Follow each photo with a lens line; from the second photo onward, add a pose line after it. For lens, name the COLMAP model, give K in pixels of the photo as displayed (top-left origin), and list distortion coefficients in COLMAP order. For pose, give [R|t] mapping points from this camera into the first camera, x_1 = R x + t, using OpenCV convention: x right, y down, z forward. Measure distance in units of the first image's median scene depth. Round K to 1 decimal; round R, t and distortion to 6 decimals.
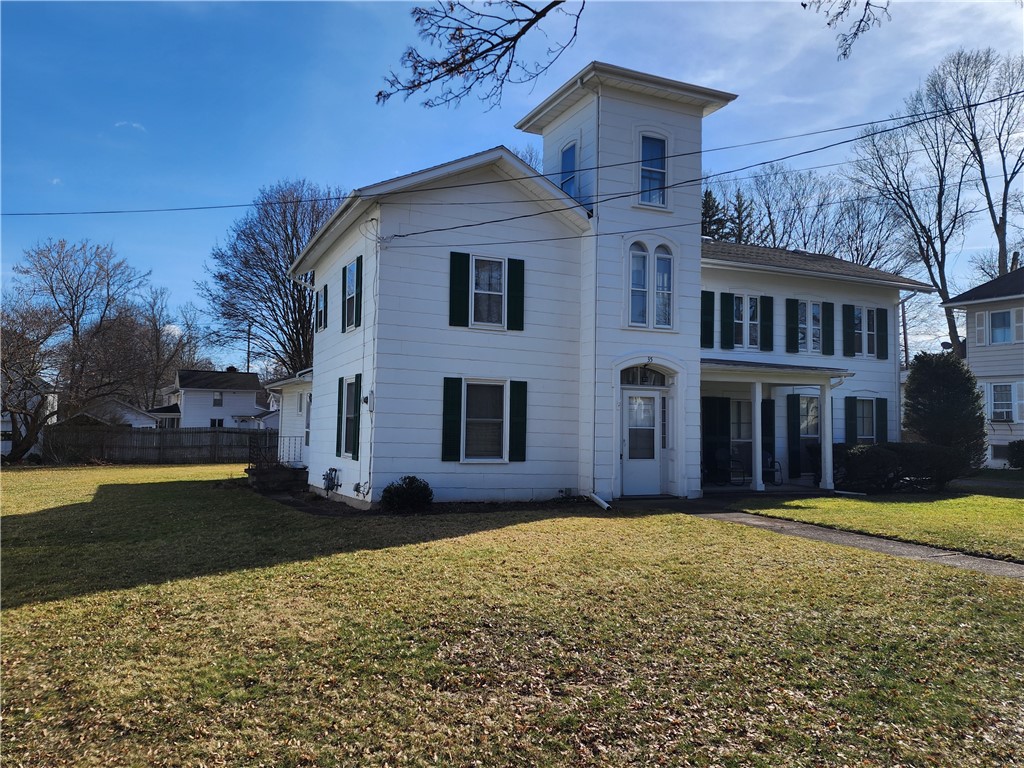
lens RADIAL K [[705.5, 0, 512.0], [0, 705.5, 384.0], [0, 0, 1]] dist [0.082303, -0.001935]
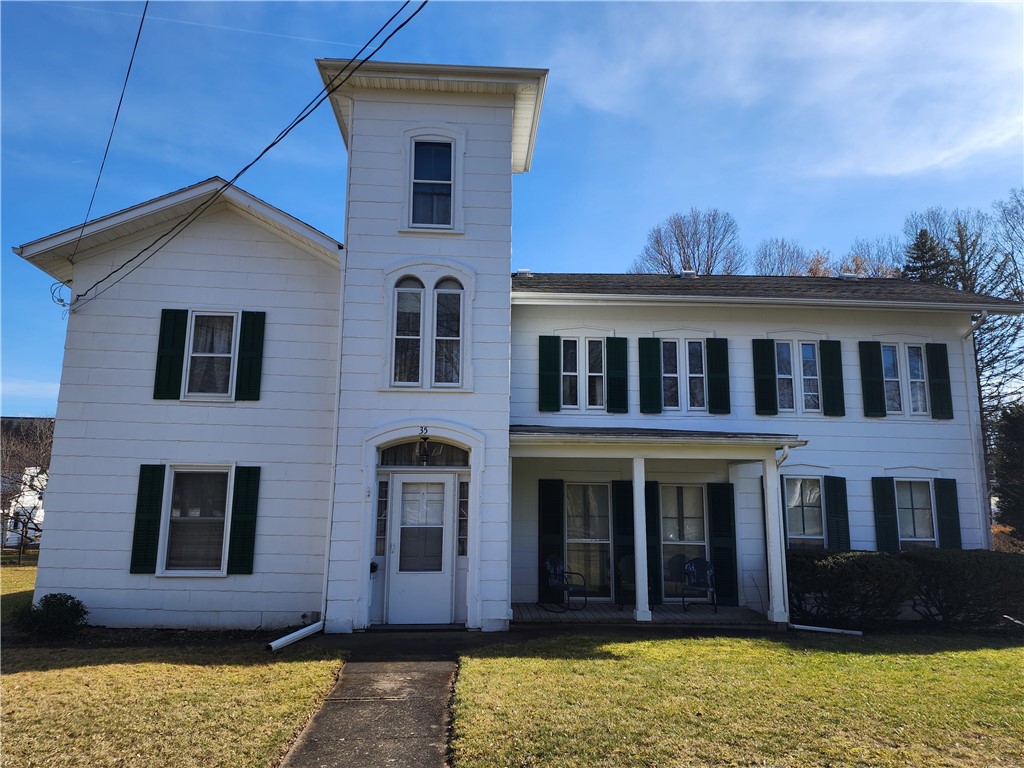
lens RADIAL K [[705.5, 0, 512.0], [0, 705.5, 384.0], [0, 0, 1]] dist [0.082303, -0.001935]
pose [[0.940739, -0.064749, -0.332893, 0.524404], [0.023748, 0.991772, -0.125793, 0.011596], [0.338299, 0.110433, 0.934537, 0.345647]]
